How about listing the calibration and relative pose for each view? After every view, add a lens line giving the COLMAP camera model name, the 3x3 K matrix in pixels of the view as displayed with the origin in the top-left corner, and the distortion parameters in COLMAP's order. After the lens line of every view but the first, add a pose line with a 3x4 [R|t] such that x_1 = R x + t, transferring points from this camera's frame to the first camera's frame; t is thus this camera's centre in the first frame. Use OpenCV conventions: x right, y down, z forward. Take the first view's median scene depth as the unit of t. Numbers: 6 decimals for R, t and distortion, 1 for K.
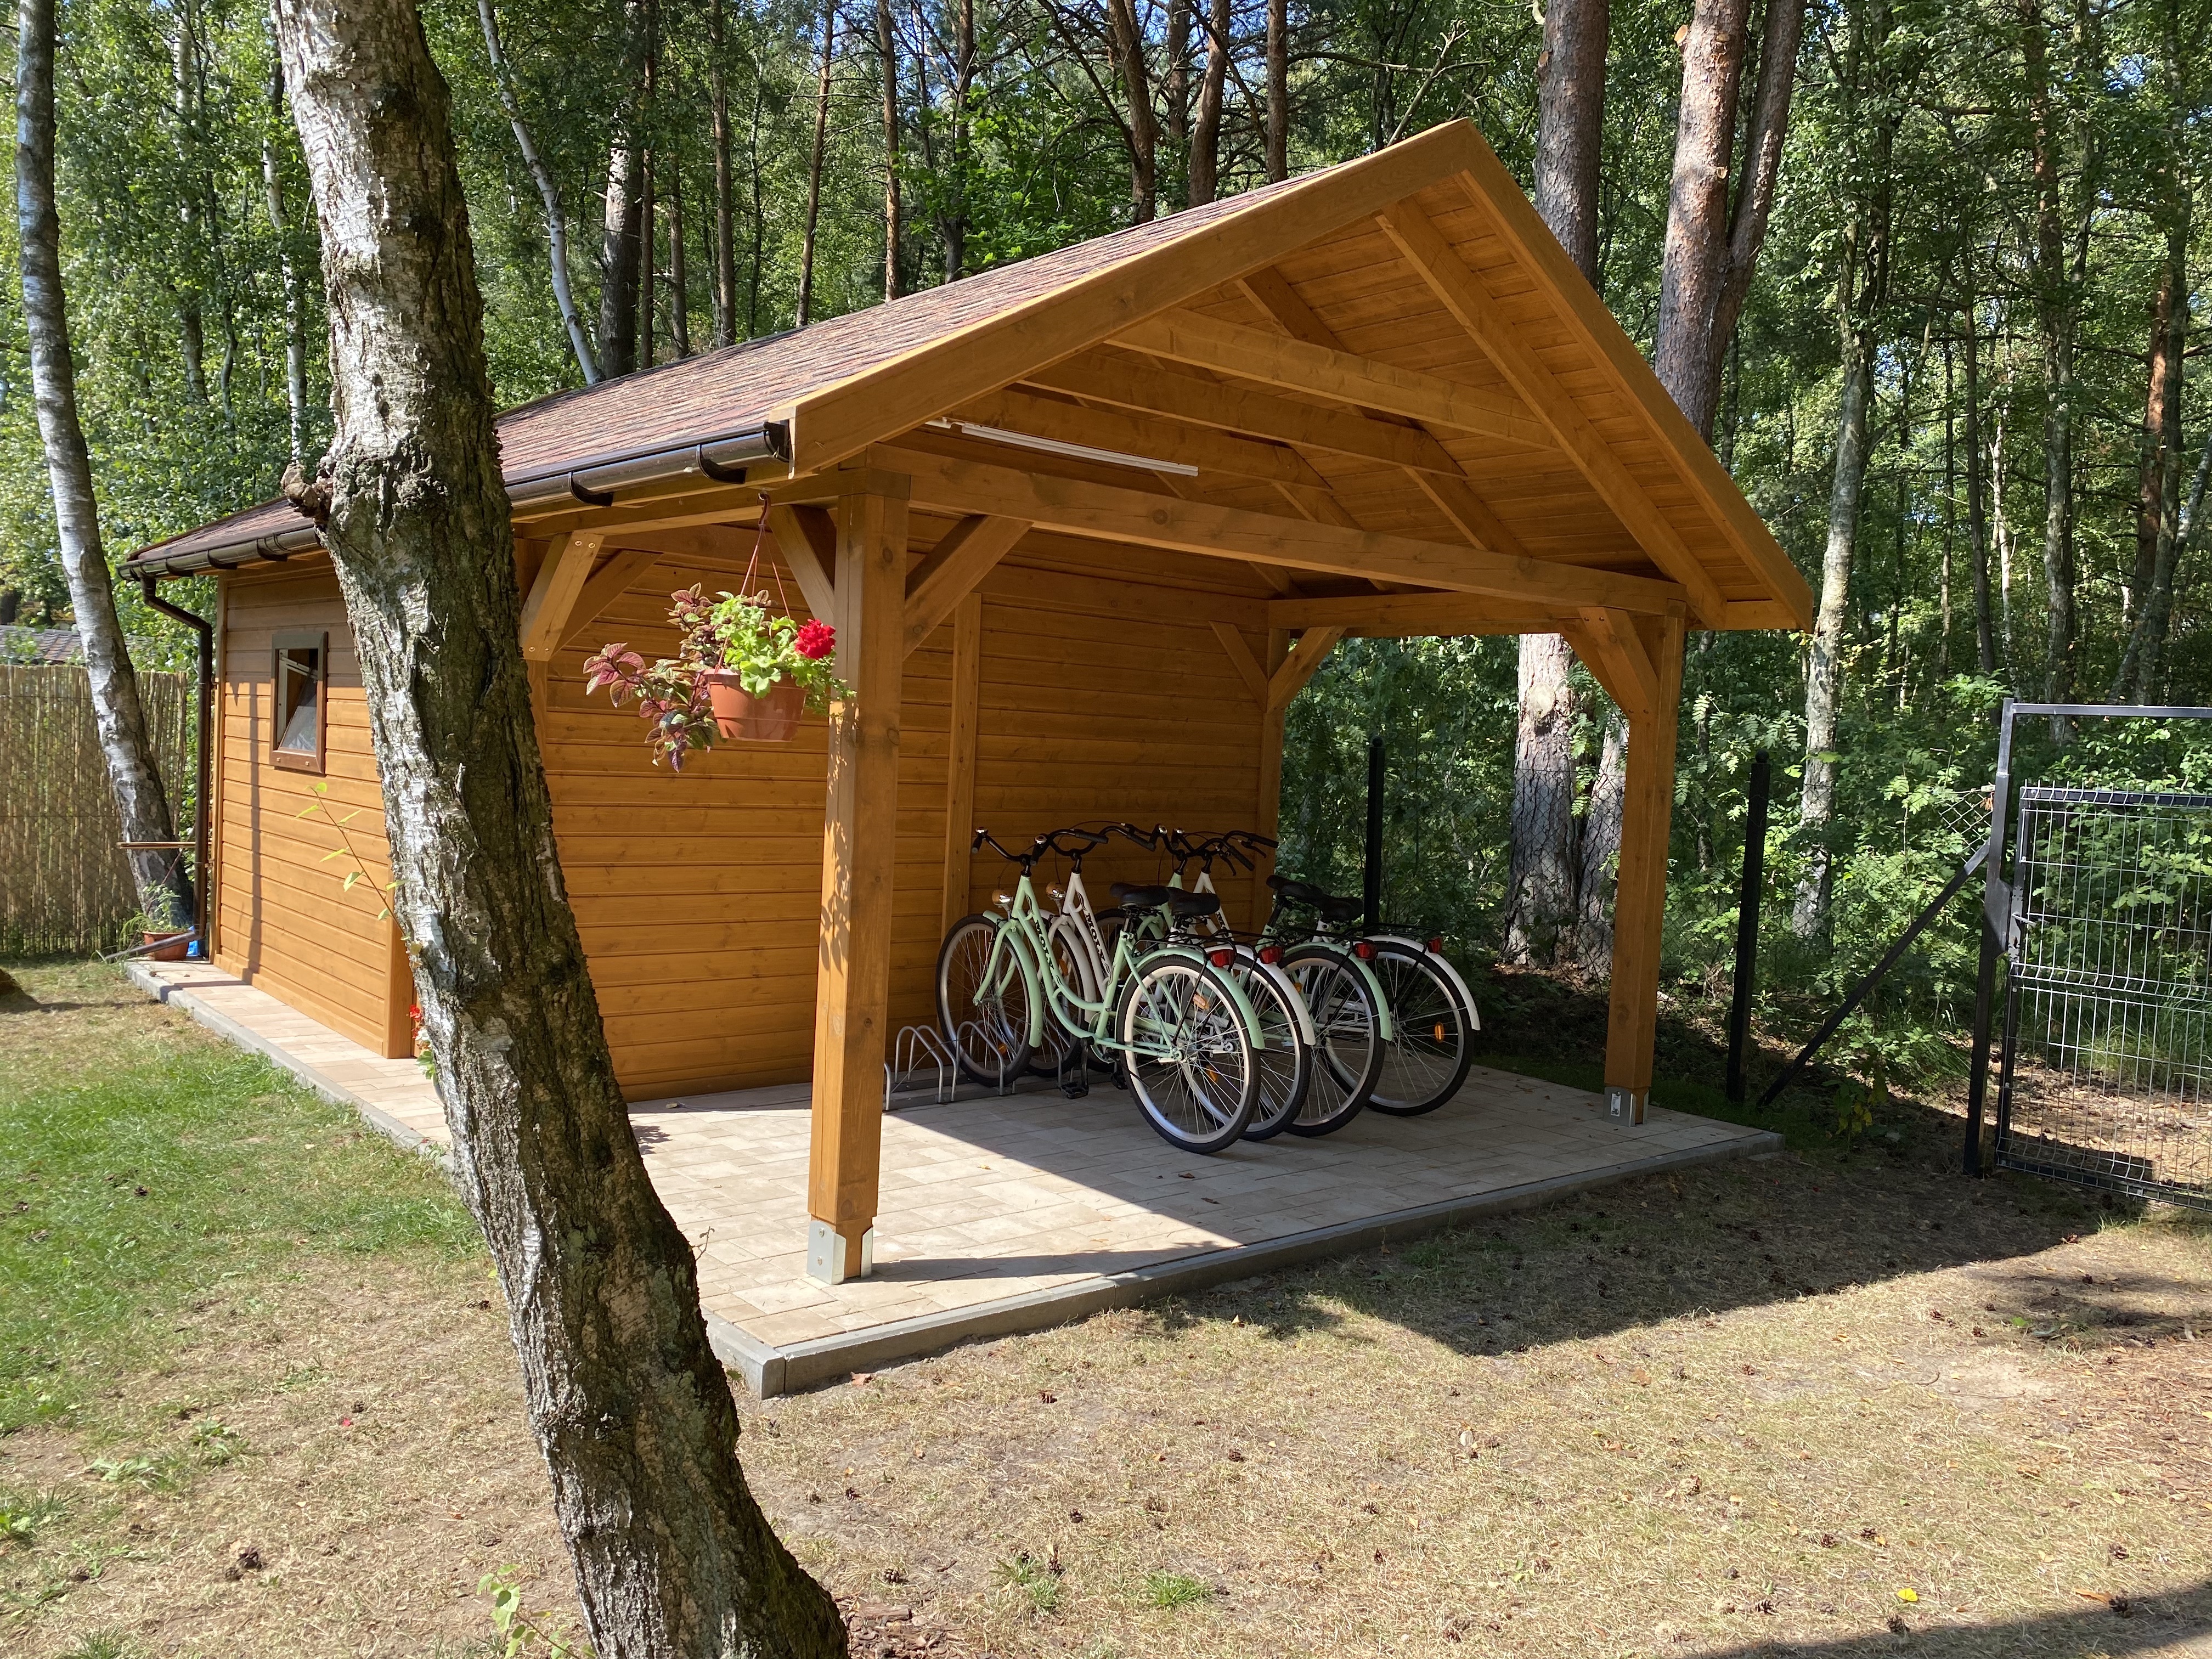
lens RADIAL K [[1685.9, 0, 1095.0], [0, 1685.9, 818.5], [0, 0, 1]] dist [0.093312, -0.136293]
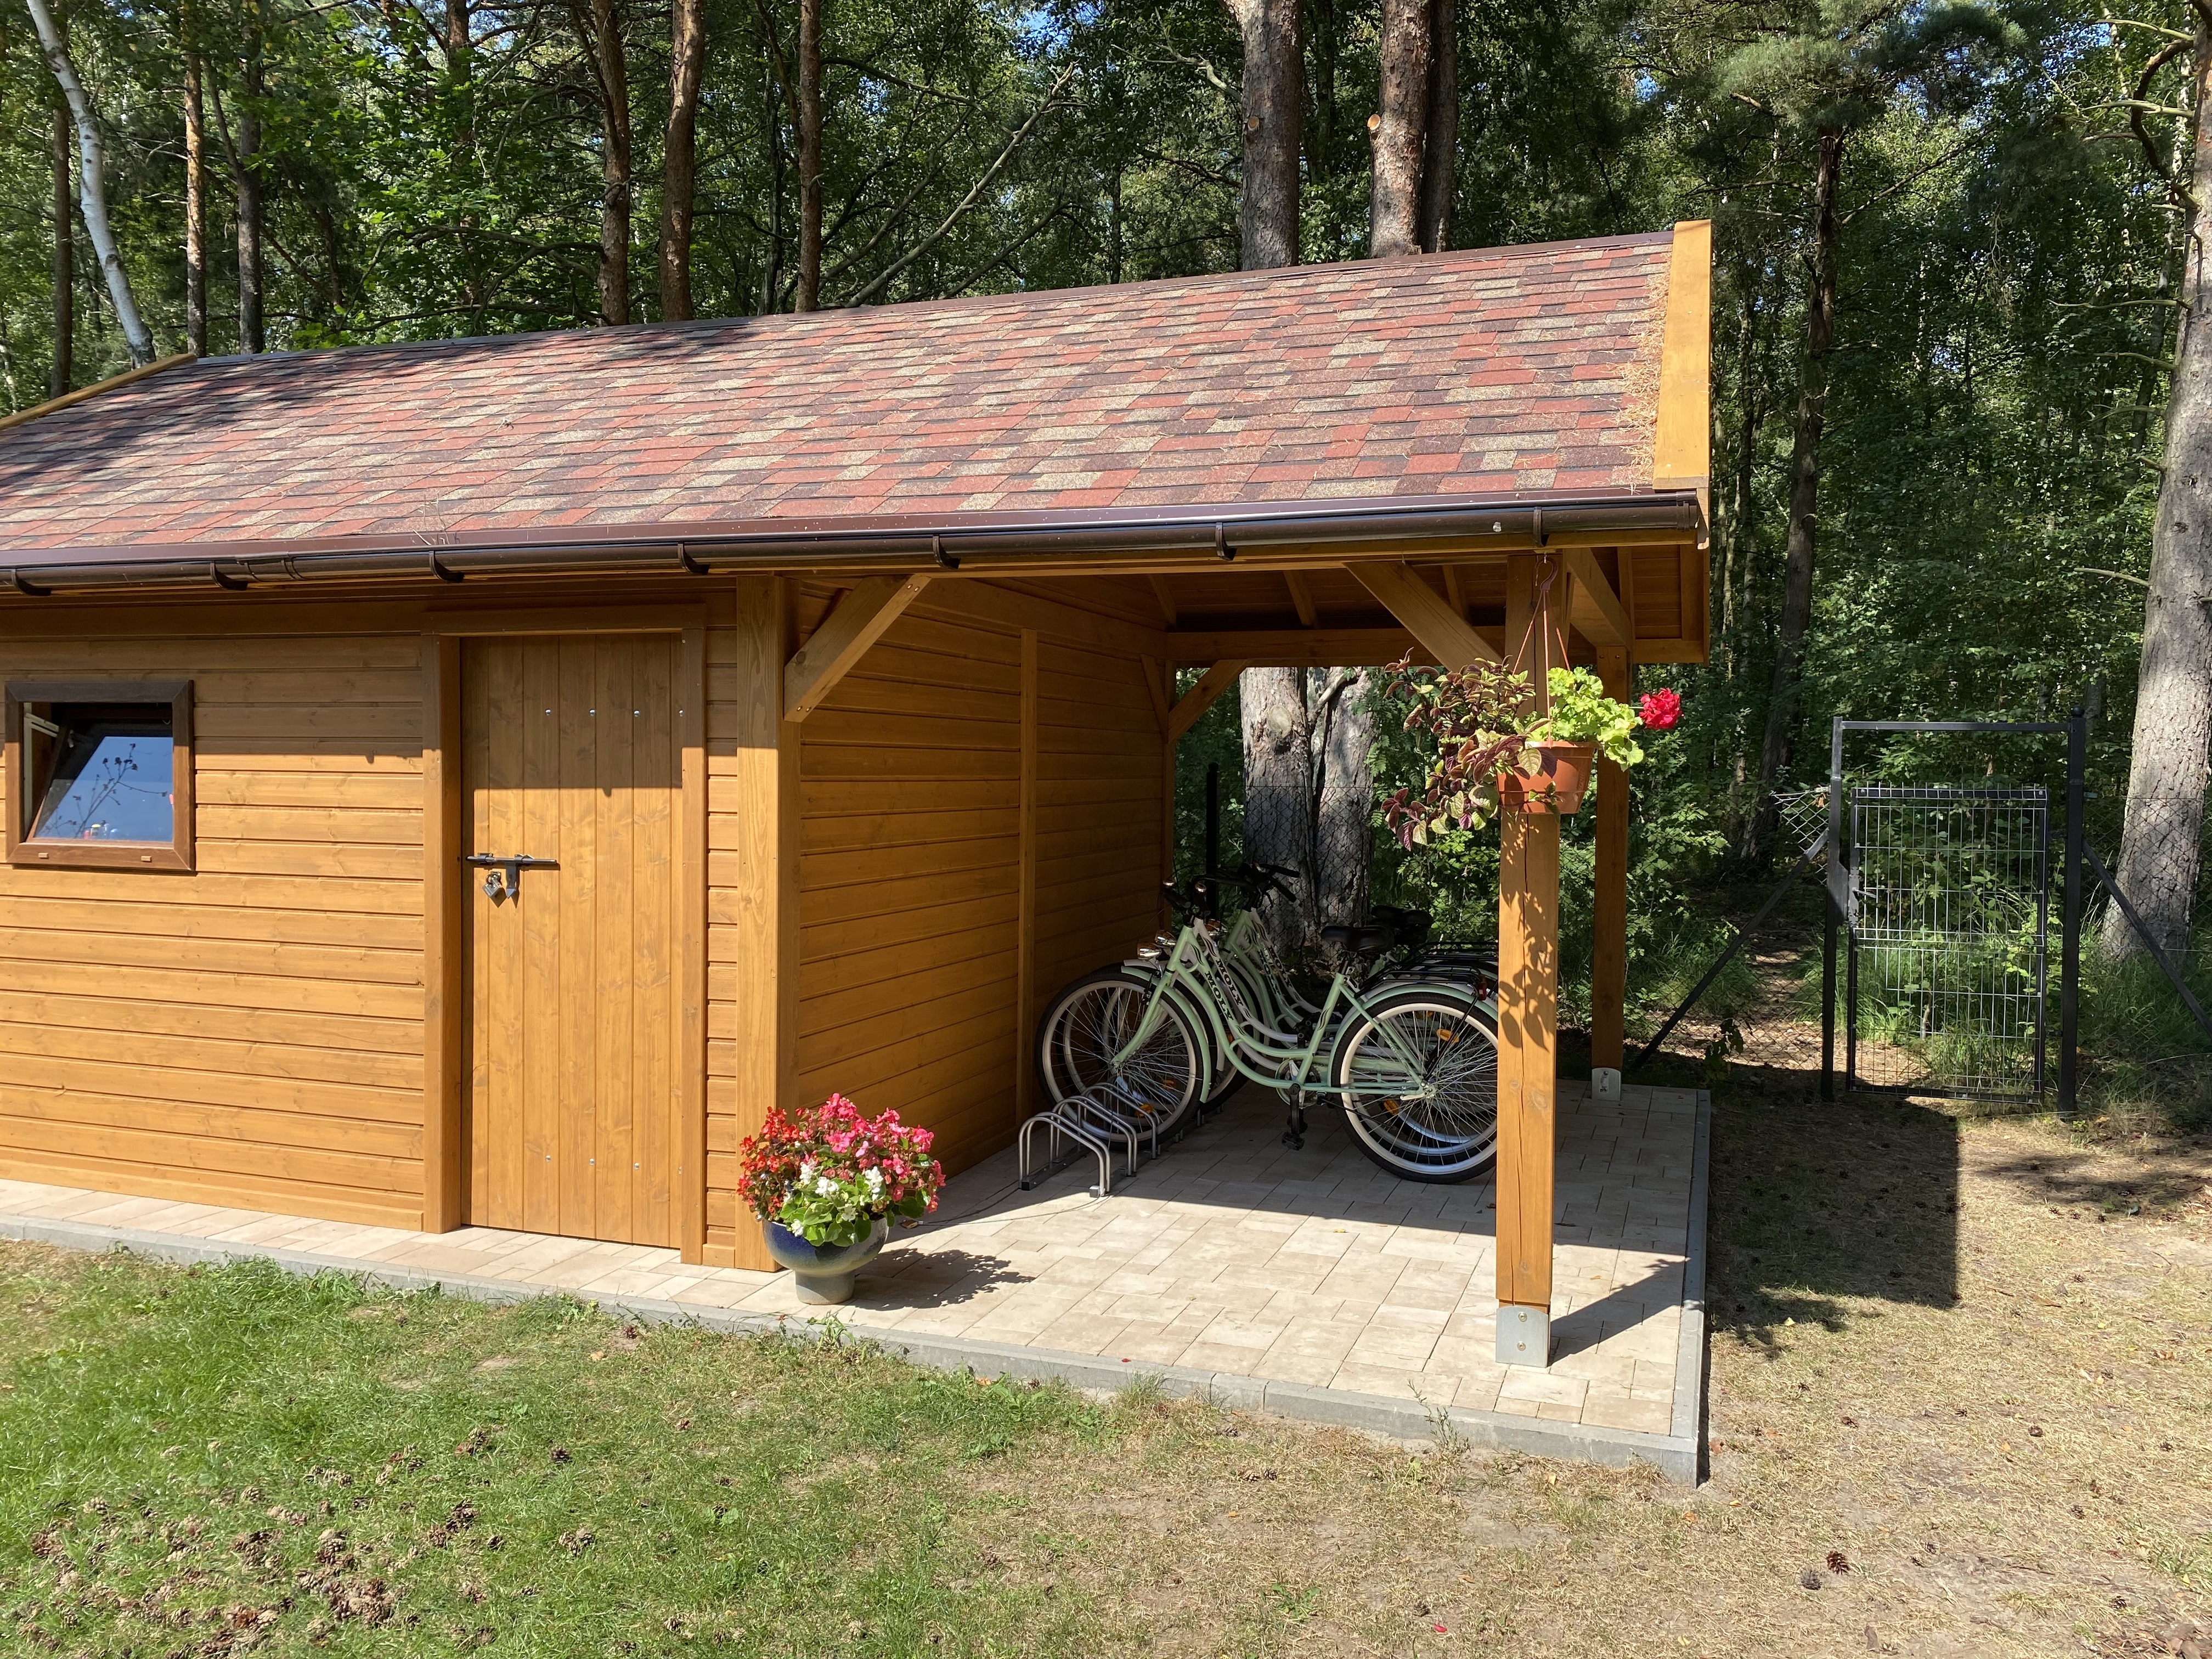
lens RADIAL K [[1708.7, 0, 1093.4], [0, 1708.7, 817.3], [0, 0, 1]] dist [0.039720, -0.048782]
pose [[0.866265, -0.054081, 0.496649, -0.684185], [0.053671, 0.998444, 0.015110, -0.055989], [-0.496694, 0.013566, 0.867820, 0.215985]]
